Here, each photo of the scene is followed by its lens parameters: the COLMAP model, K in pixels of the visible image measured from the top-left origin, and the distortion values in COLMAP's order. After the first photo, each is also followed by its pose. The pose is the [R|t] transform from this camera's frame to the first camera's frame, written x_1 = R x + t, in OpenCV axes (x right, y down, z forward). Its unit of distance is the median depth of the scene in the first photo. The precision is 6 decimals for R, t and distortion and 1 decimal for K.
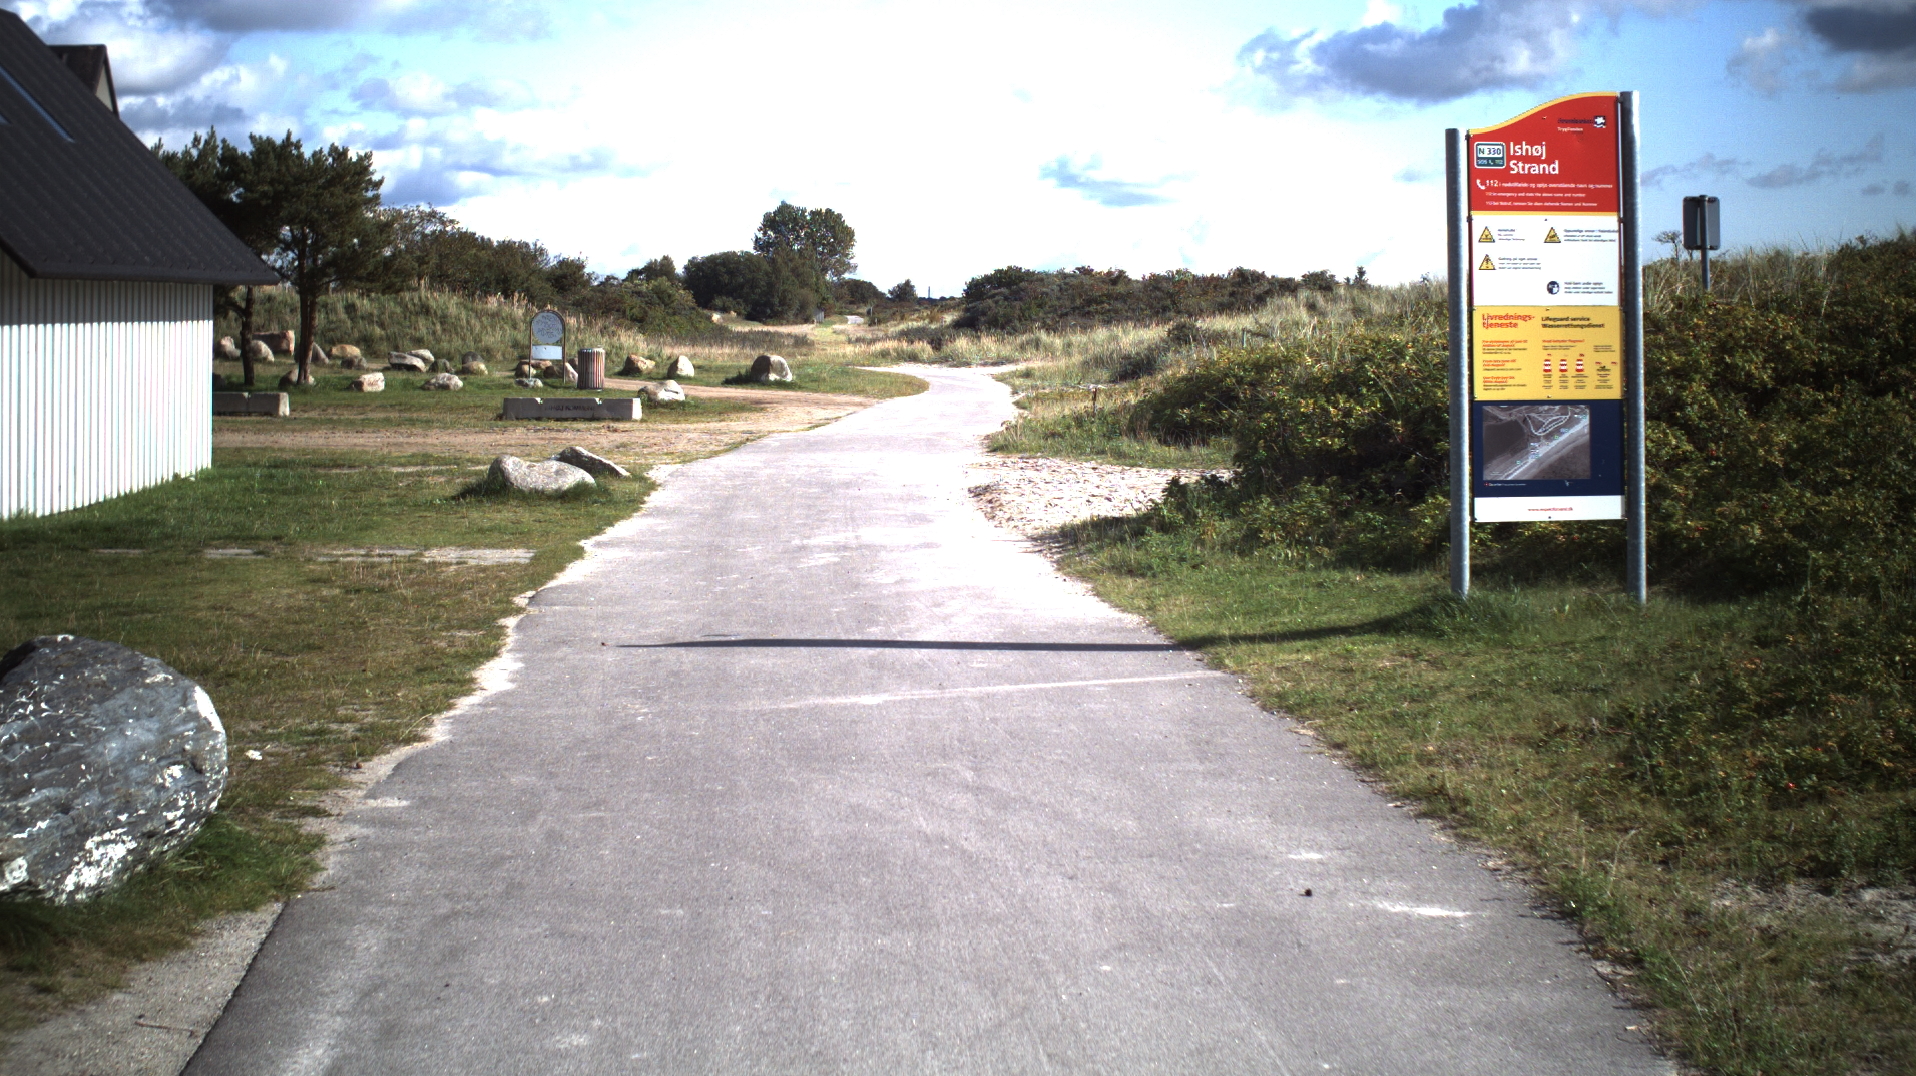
lens RADIAL K [[3837.1, 0, 958.0], [0, 3837.1, 538.0], [0, 0, 1]] dist [-0.253896, 0.102955]
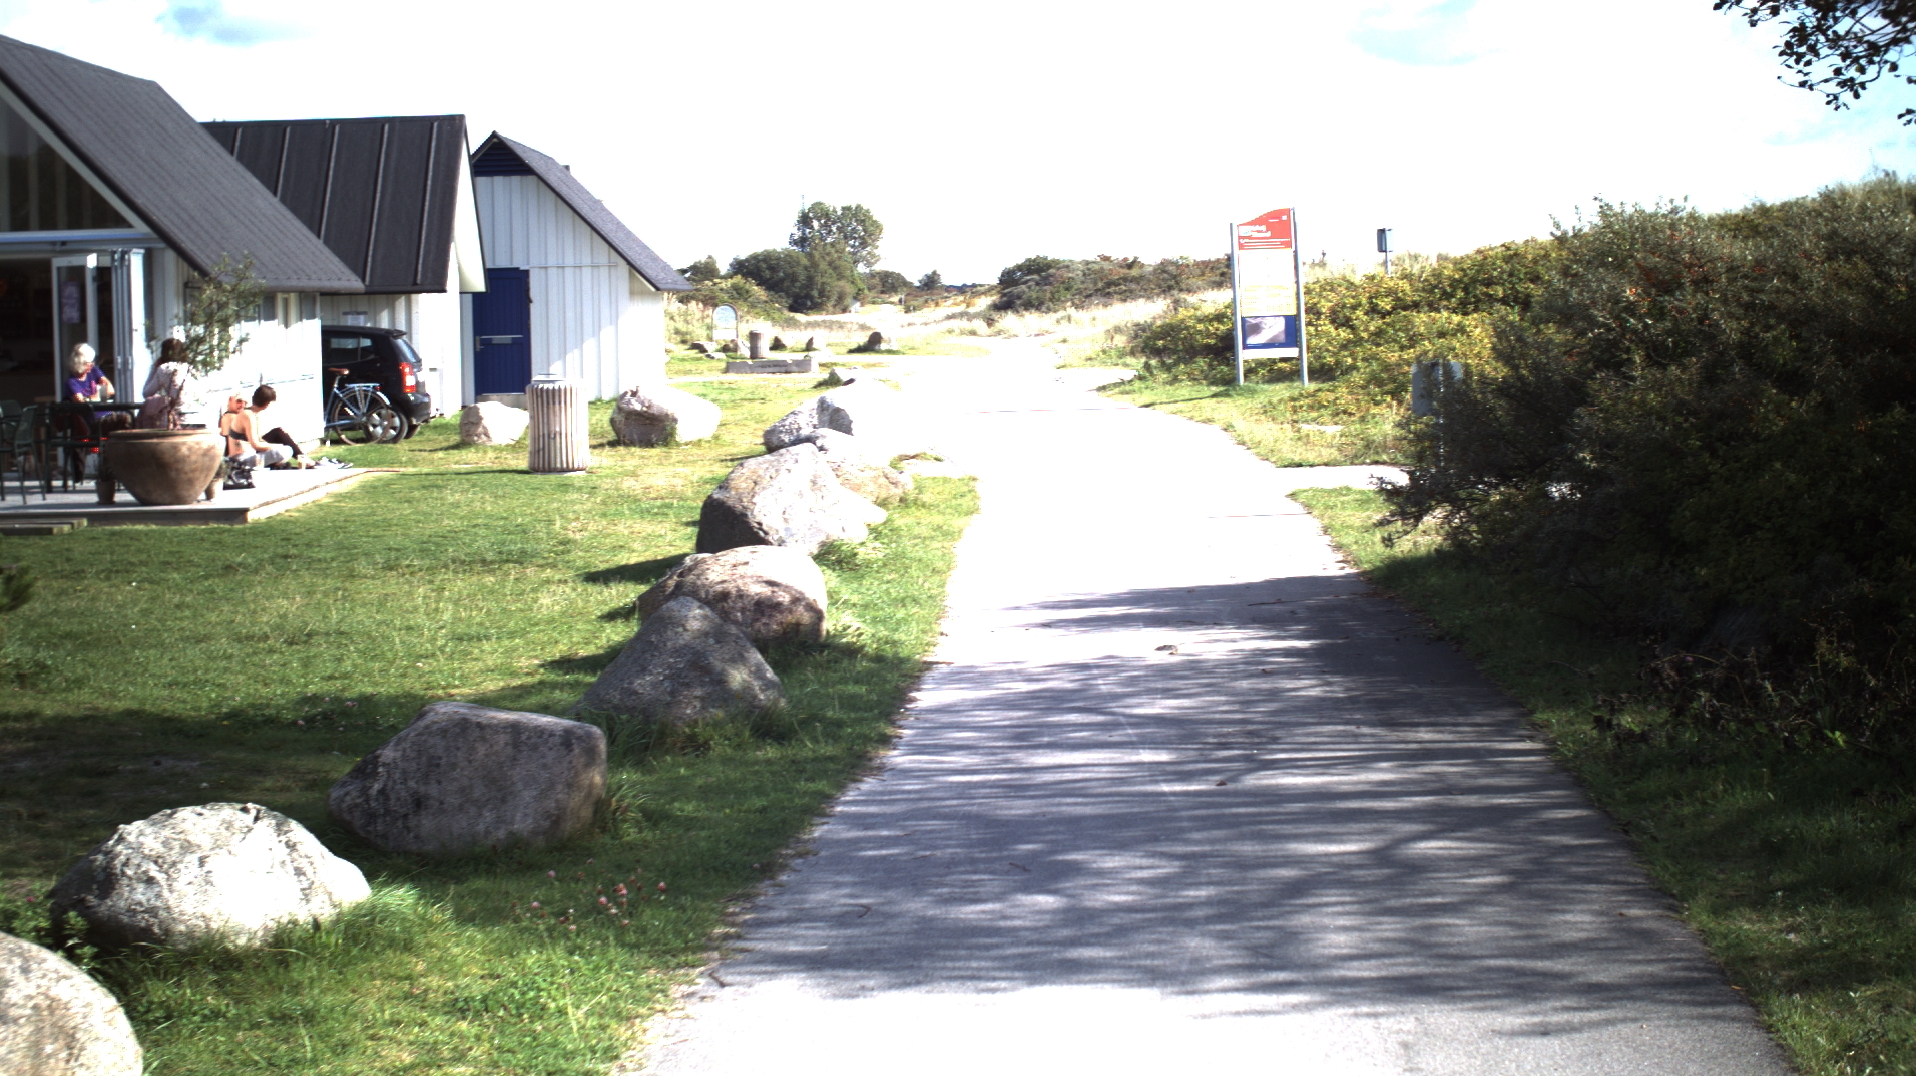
lens RADIAL K [[3837.1, 0, 958.0], [0, 3837.1, 538.0], [0, 0, 1]] dist [-0.253896, 0.102955]
pose [[0.999349, -0.035258, -0.007689, -0.011709], [0.035284, 0.999372, 0.003374, 0.021488], [0.007565, -0.003643, 0.999965, -0.356813]]
